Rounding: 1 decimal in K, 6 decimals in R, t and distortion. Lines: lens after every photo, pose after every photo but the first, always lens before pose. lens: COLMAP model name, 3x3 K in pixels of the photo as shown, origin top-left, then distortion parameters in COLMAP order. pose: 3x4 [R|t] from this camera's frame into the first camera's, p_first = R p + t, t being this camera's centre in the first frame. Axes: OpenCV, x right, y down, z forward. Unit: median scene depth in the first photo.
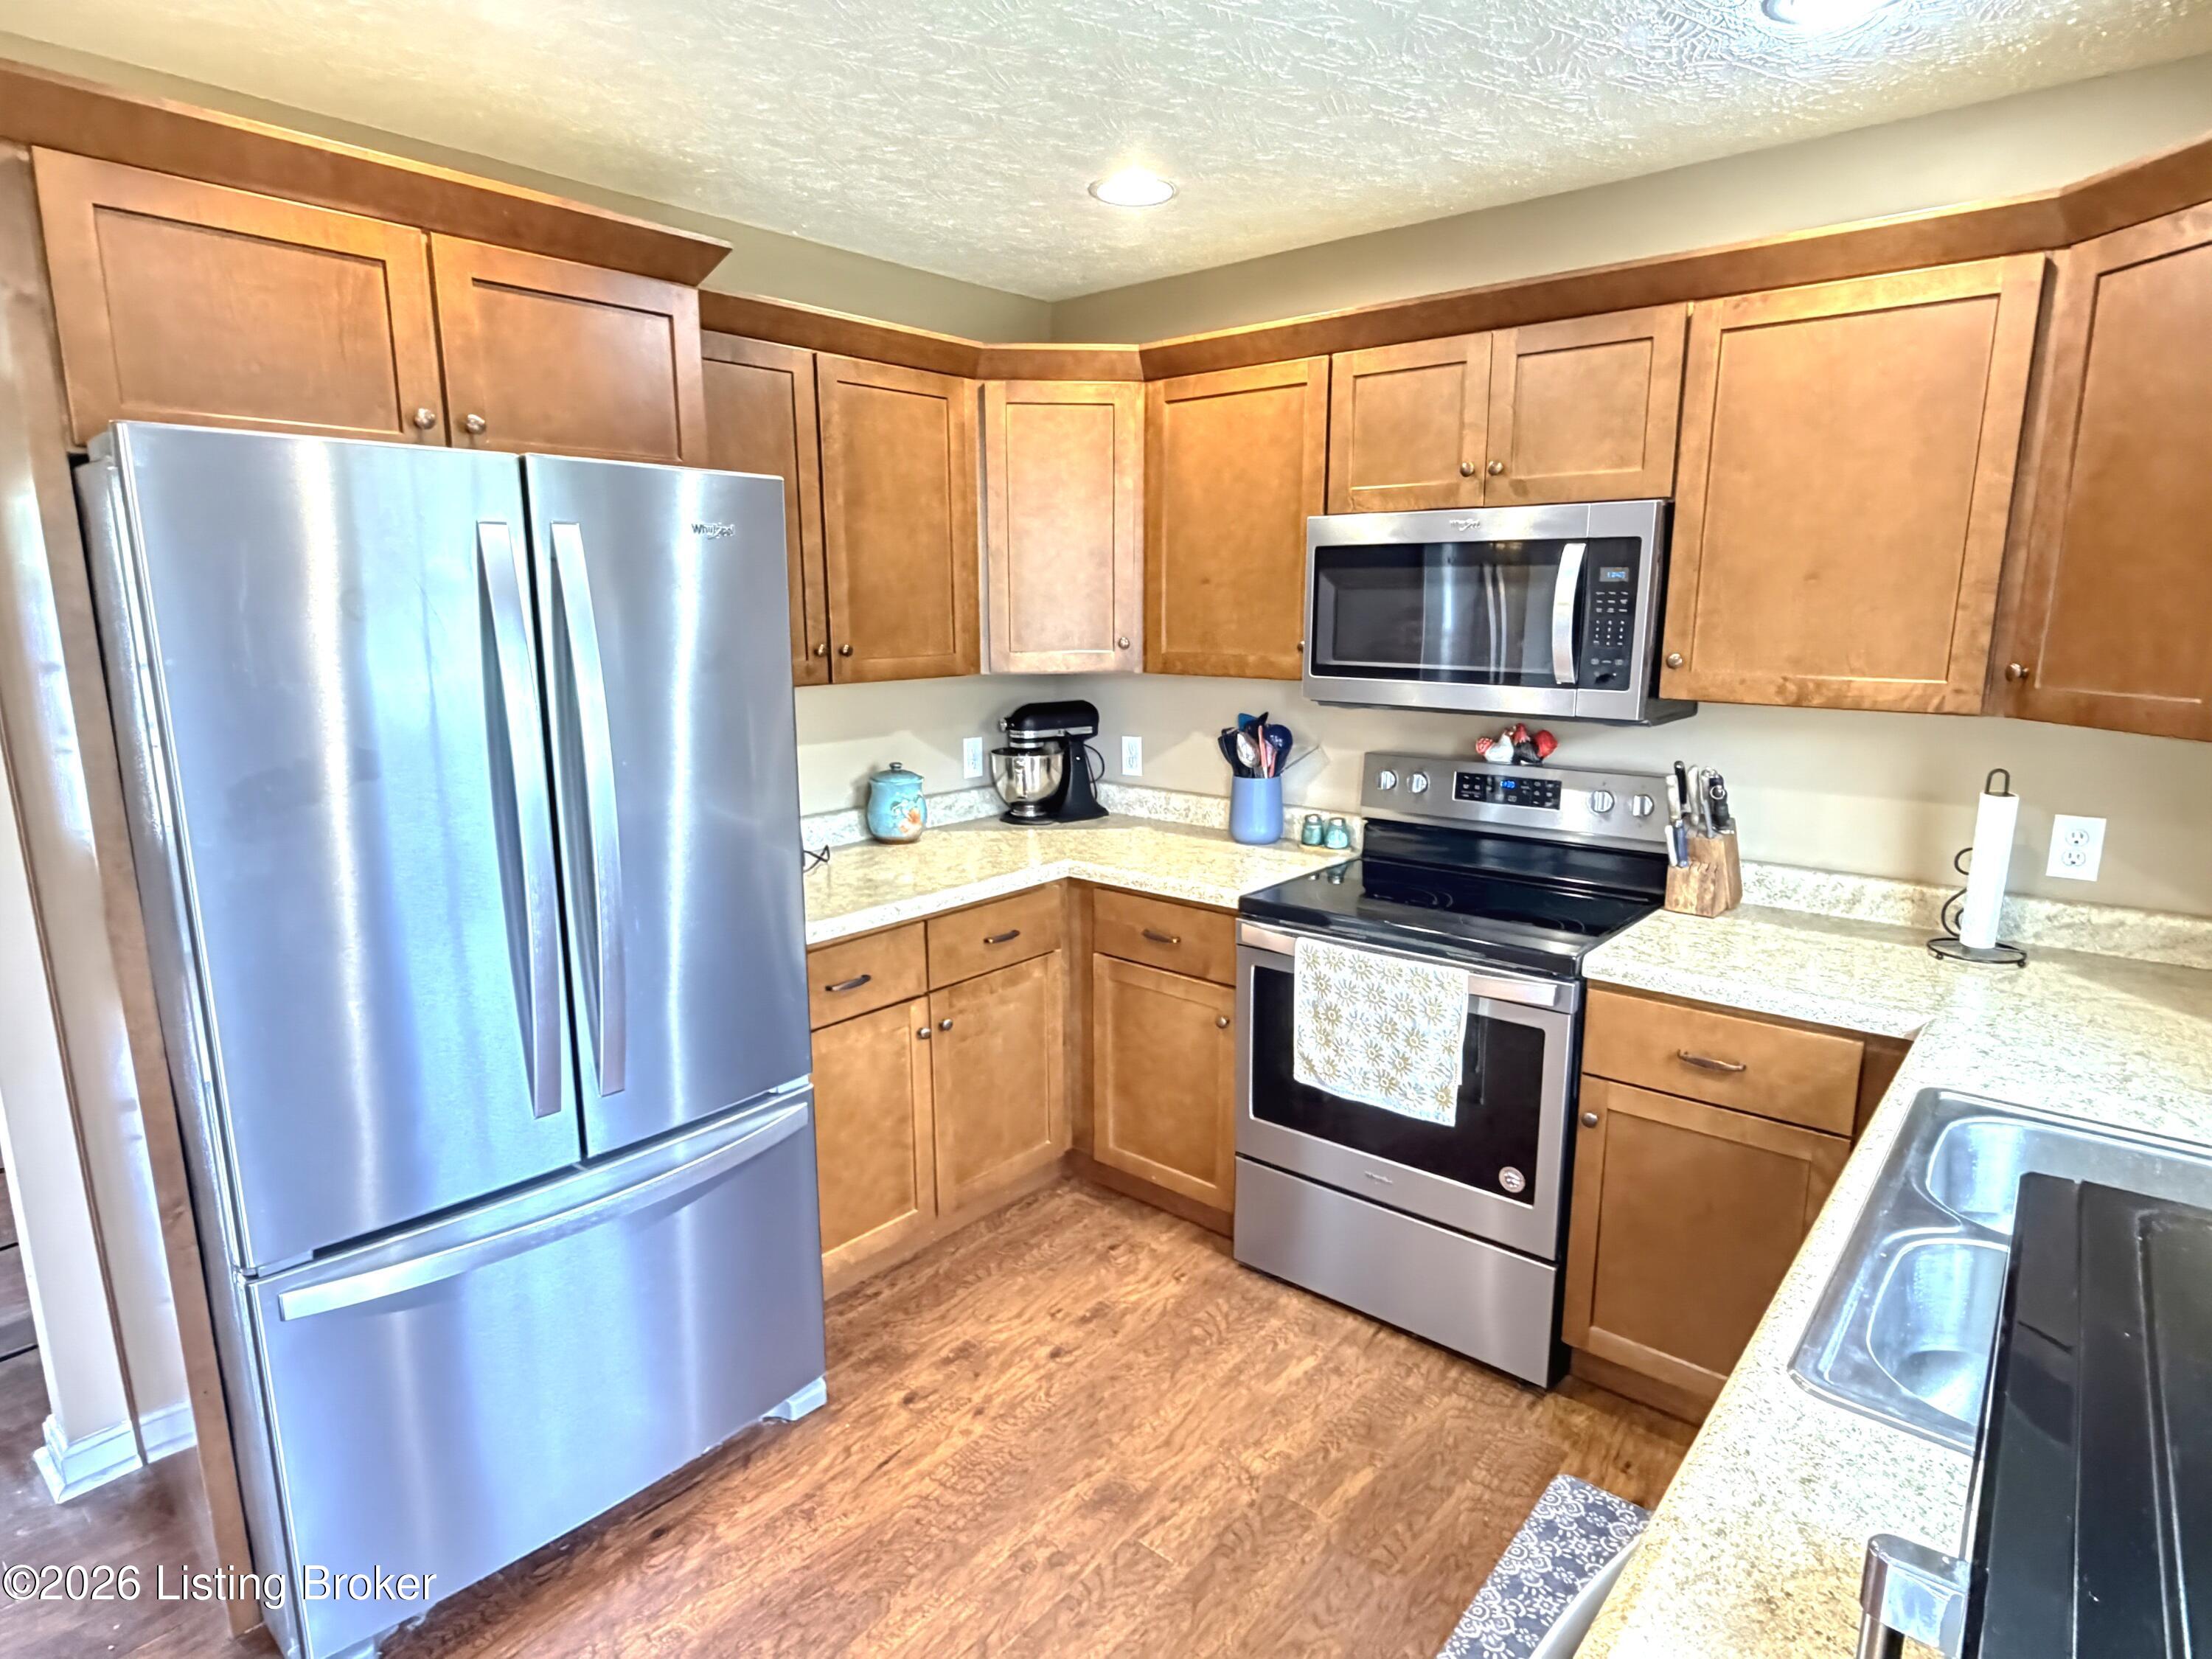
lens RADIAL K [[1218.9, 0, 1100.3], [0, 1218.9, 844.2], [0, 0, 1]] dist [-0.000691, -0.000946]
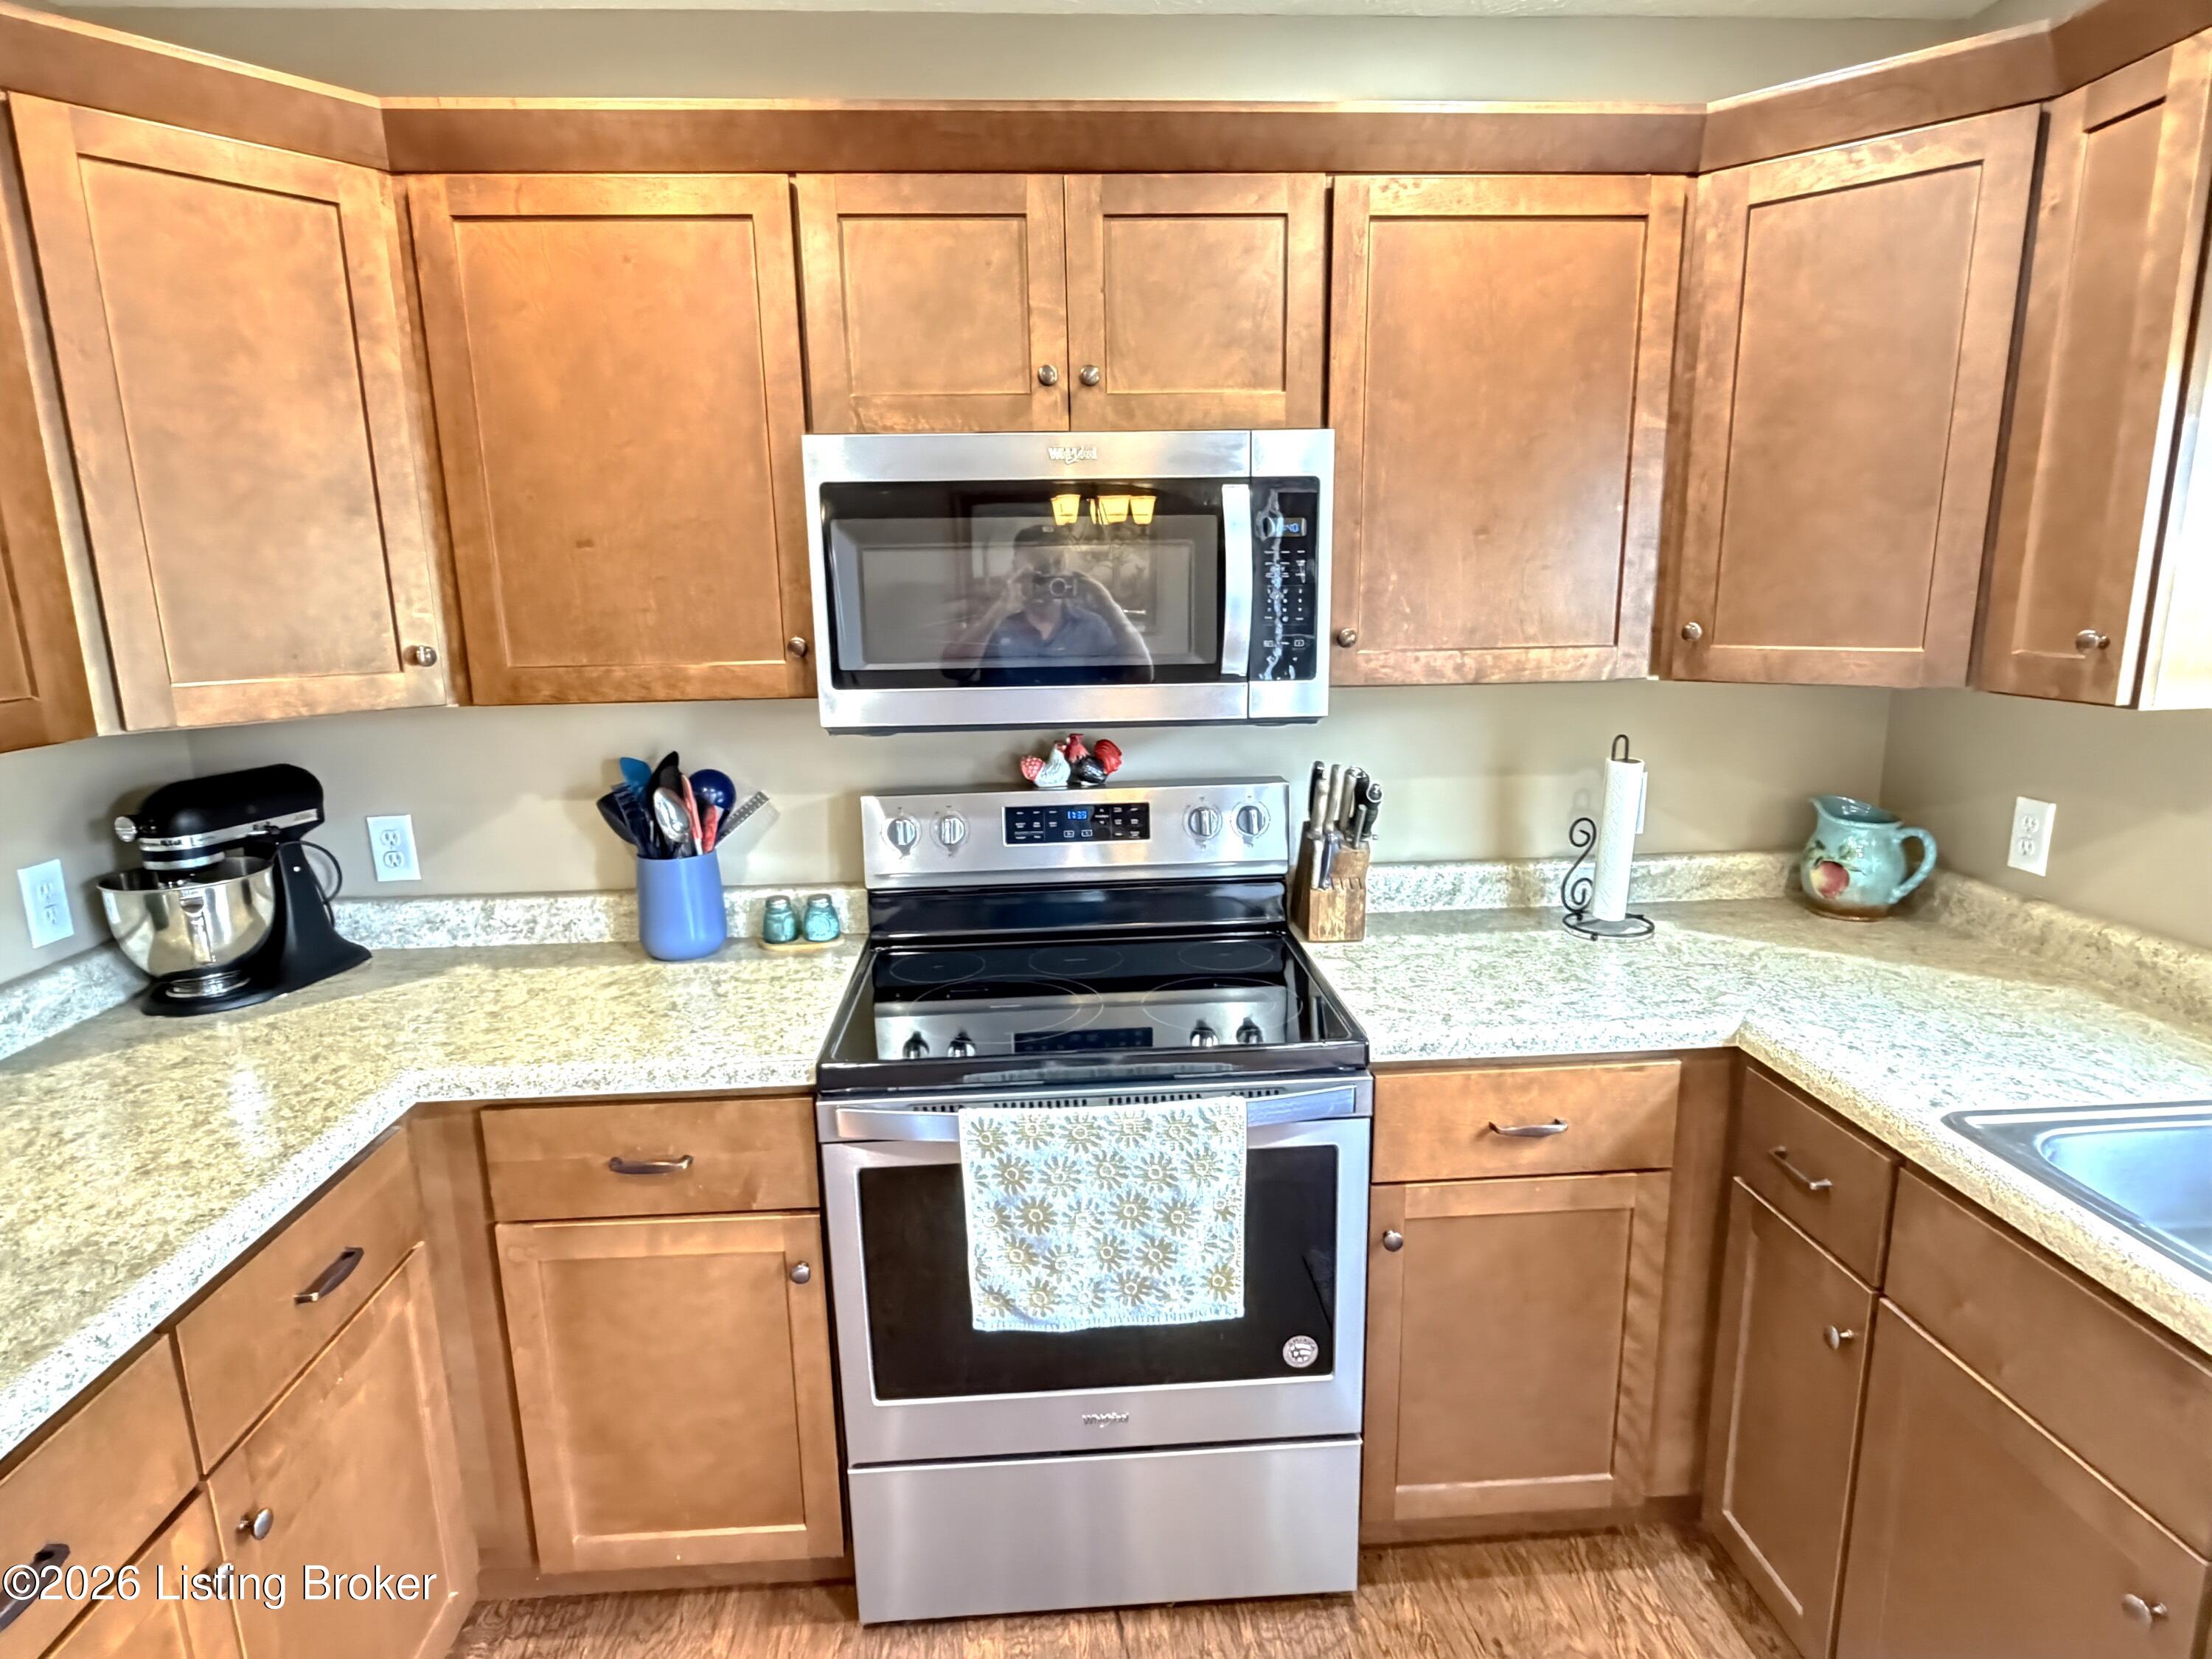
lens RADIAL K [[1218.9, 0, 1100.3], [0, 1218.9, 844.2], [0, 0, 1]] dist [-0.000691, -0.000946]
pose [[0.715510, -0.156877, 0.680761, -0.185932], [0.155235, 0.985801, 0.064013, -0.085233], [-0.681137, 0.059876, 0.729703, 0.490316]]
